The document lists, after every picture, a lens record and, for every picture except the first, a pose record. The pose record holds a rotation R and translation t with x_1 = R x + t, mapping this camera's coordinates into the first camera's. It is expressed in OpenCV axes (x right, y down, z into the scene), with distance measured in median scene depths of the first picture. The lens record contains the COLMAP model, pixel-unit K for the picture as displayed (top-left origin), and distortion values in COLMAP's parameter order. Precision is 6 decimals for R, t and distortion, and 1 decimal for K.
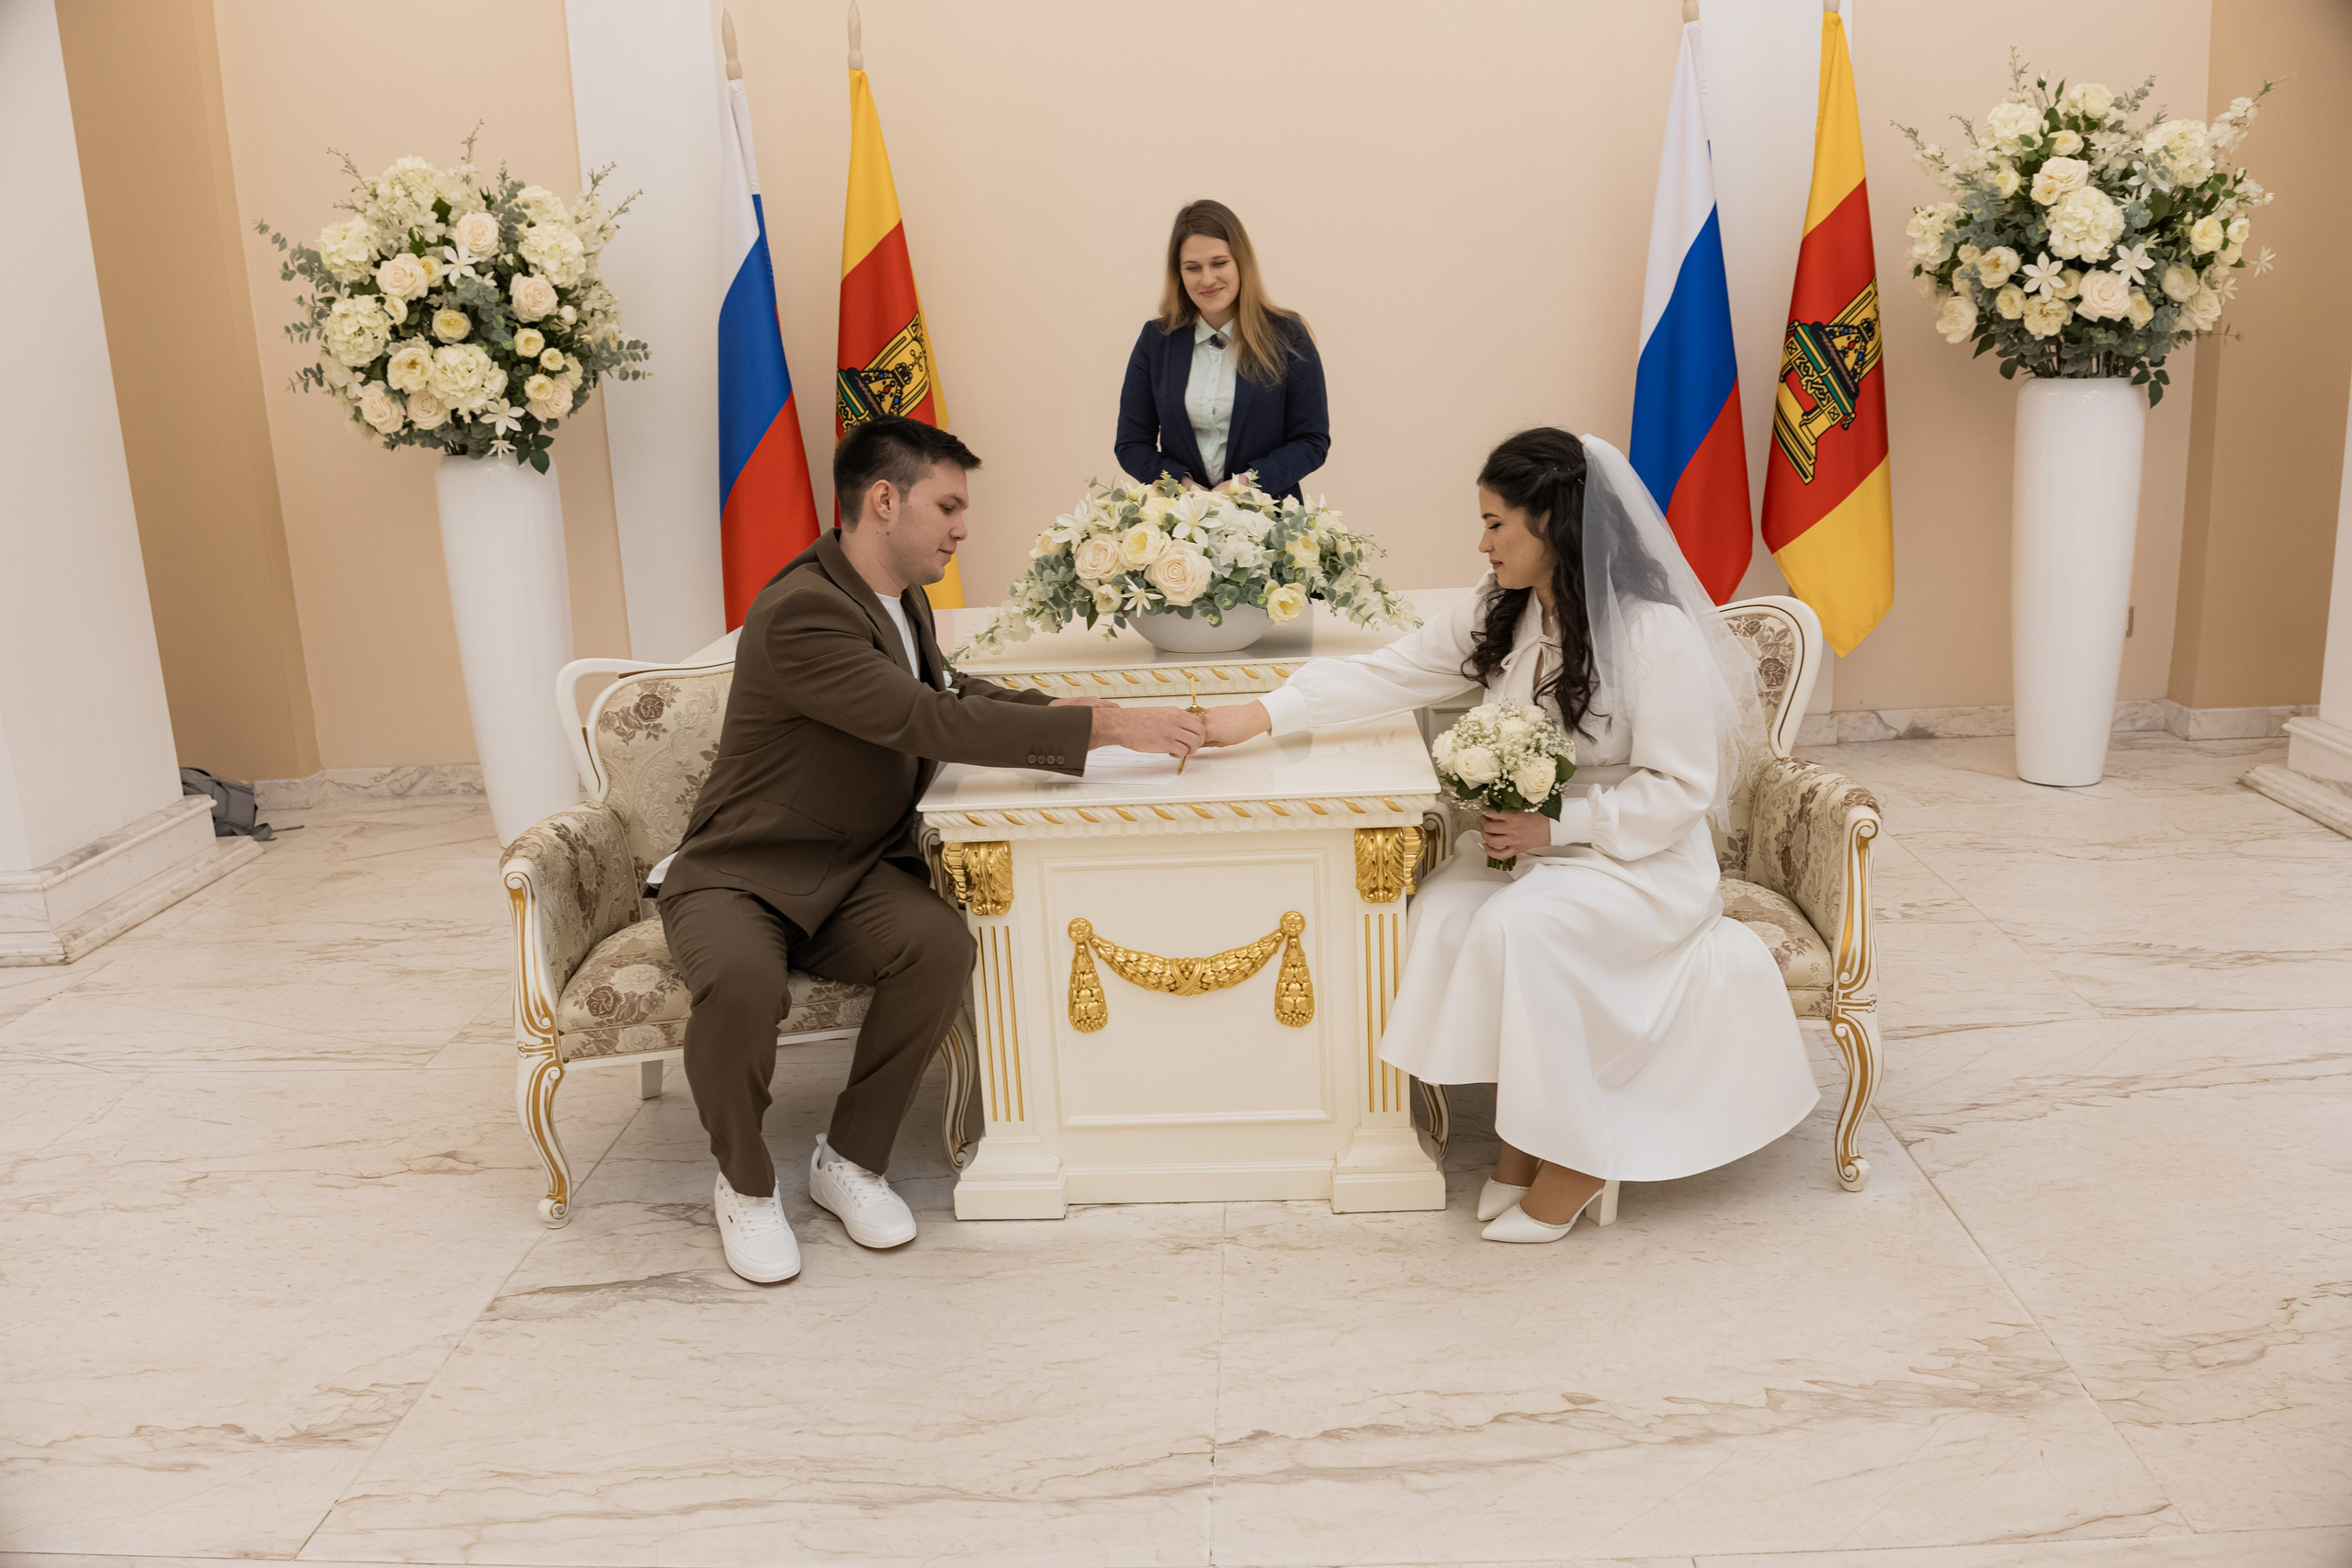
lens RADIAL K [[1853.5, 0, 1195.4], [0, 1853.5, 771.1], [0, 0, 1]] dist [-0.082968, 0.004057]
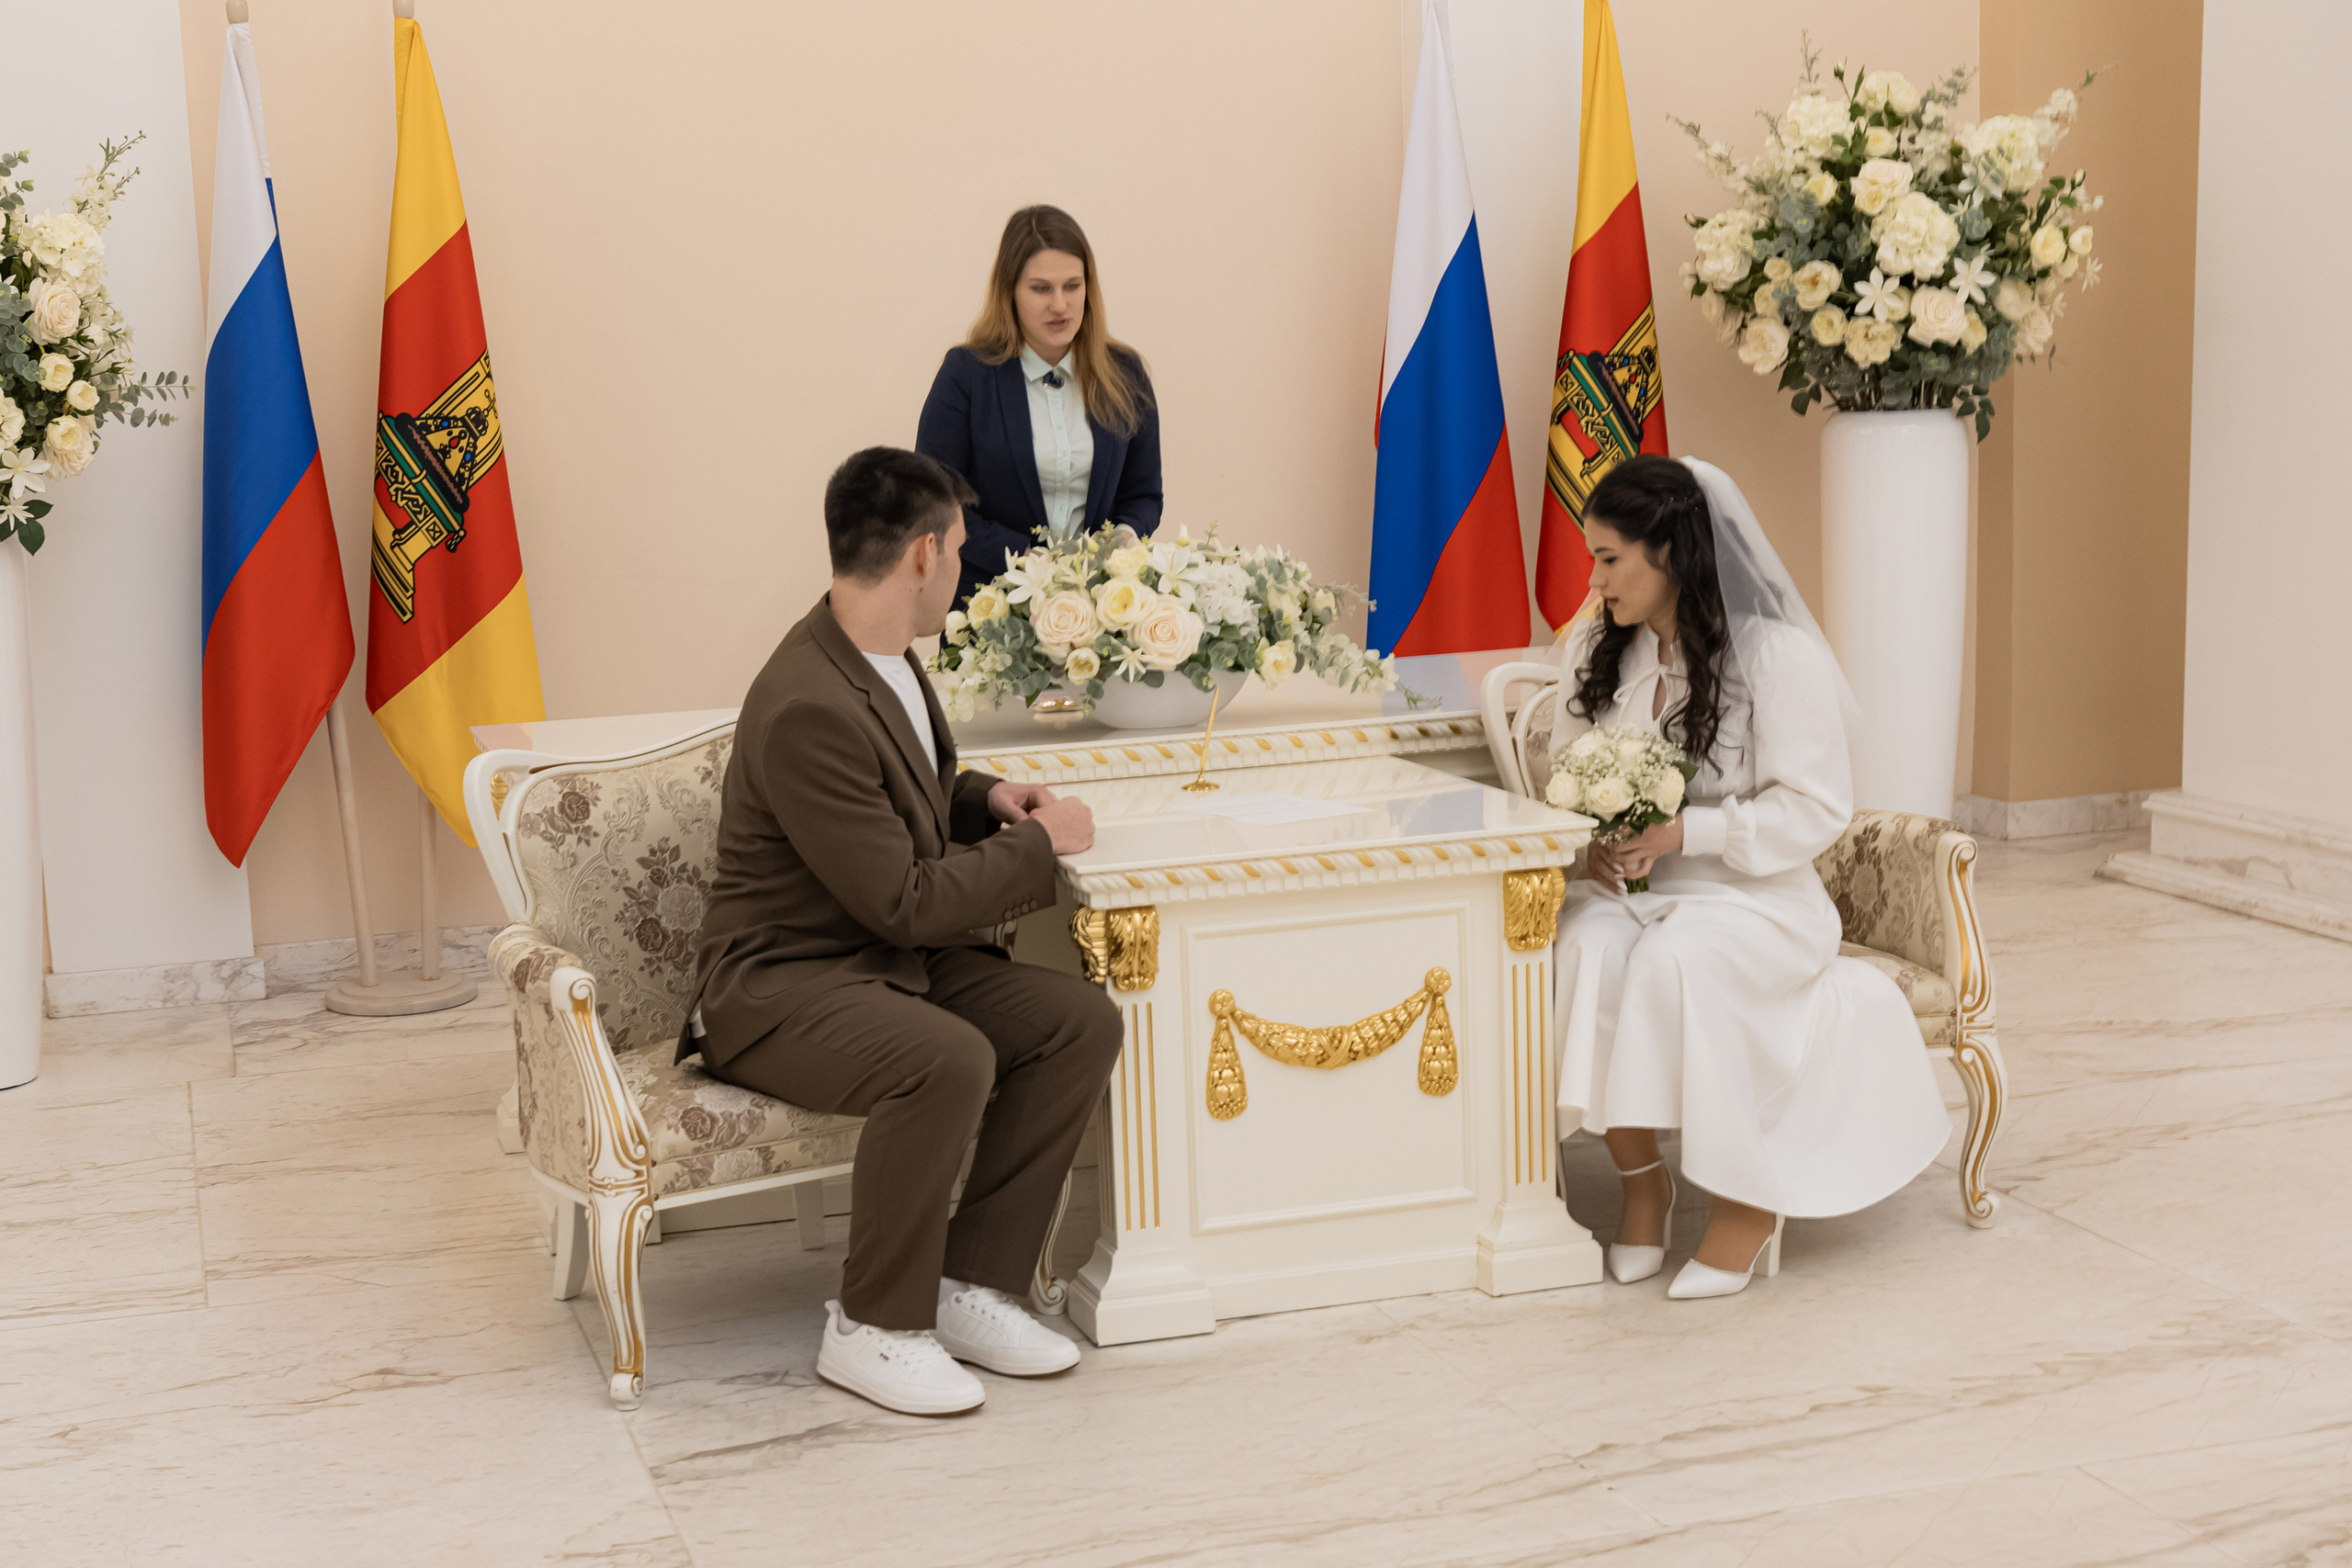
lens RADIAL K [[3061.0, 0, 994.4], [0, 3061.0, 780.9], [0, 0, 1]] dist [0.009778, 0.000000]
pose [[0.955900, -0.038003, 0.291224, -0.371851], [0.068049, 0.993268, -0.093745, 0.068283], [-0.285700, 0.109429, 0.952051, -0.258125]]
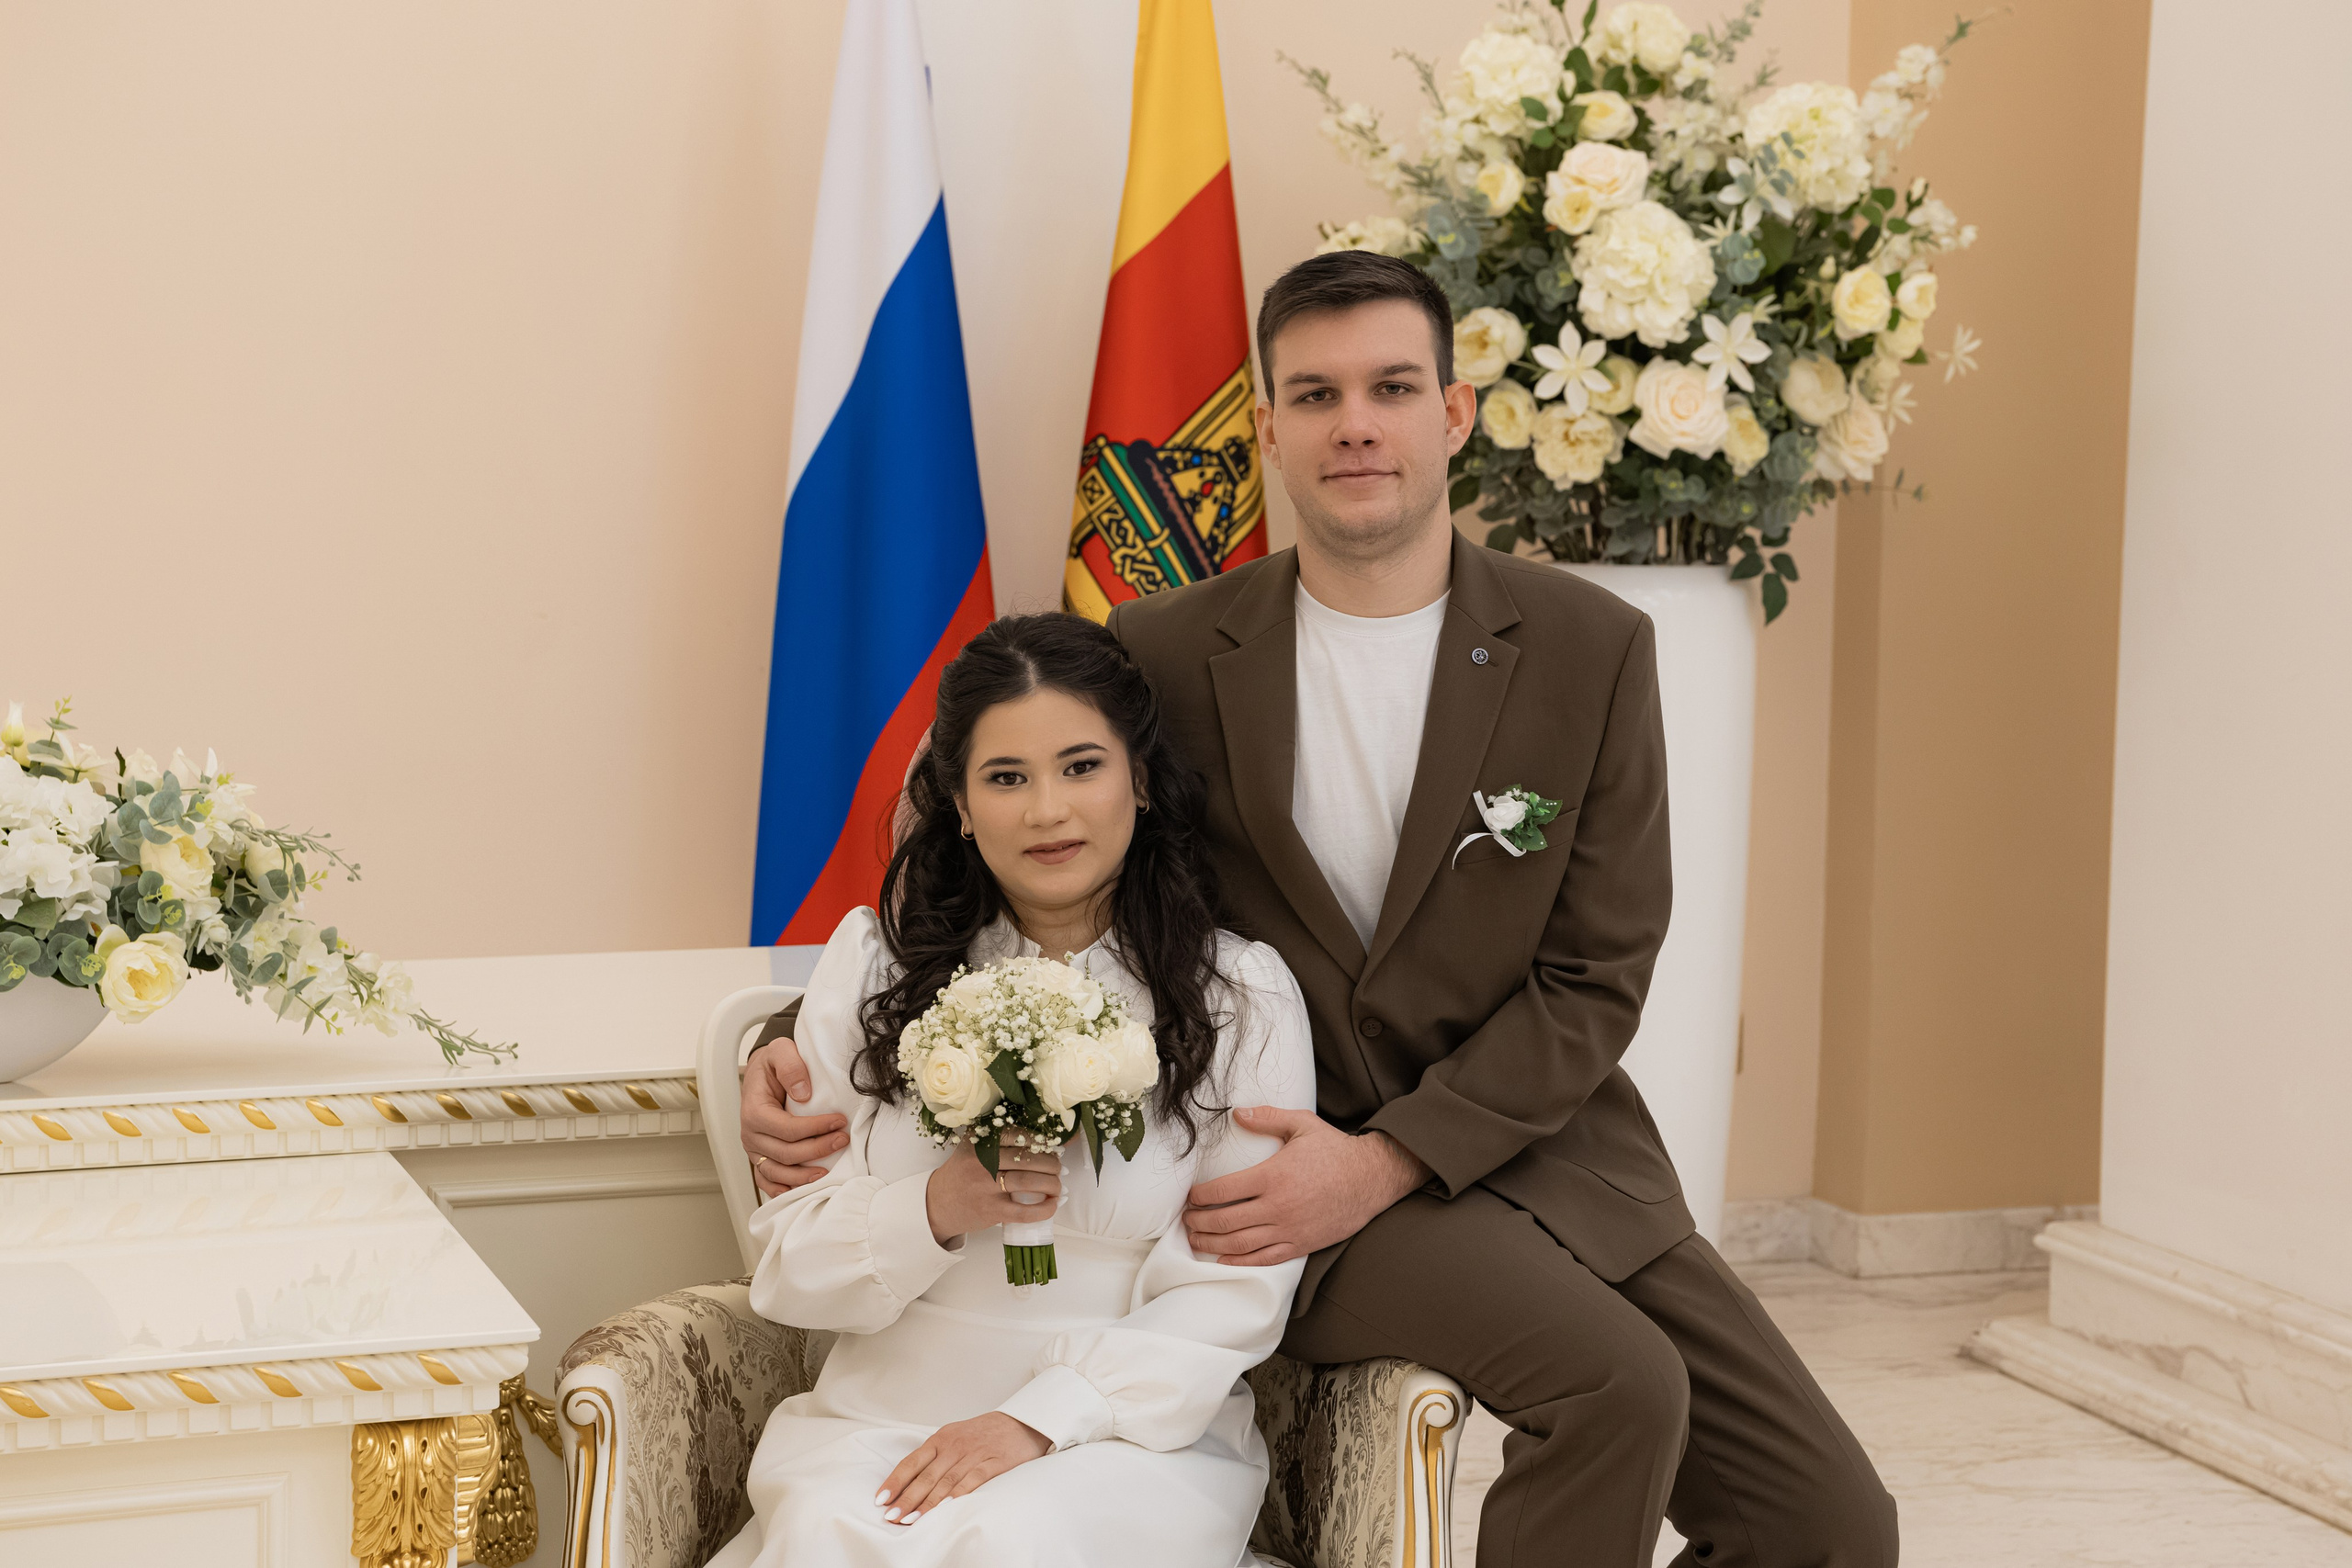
lens RADIAL K [[4329.4, 0, 1208.5], [0, 4329.4, 754.7], [0, 0, 1]] dist [0.246069, 0.000000]
pose [[0.933436, 0.026072, 0.357796, -0.071737], [0.031346, 0.987613, -0.153744, 0.024721], [-0.357372, 0.154725, 0.921057, -0.095953]]
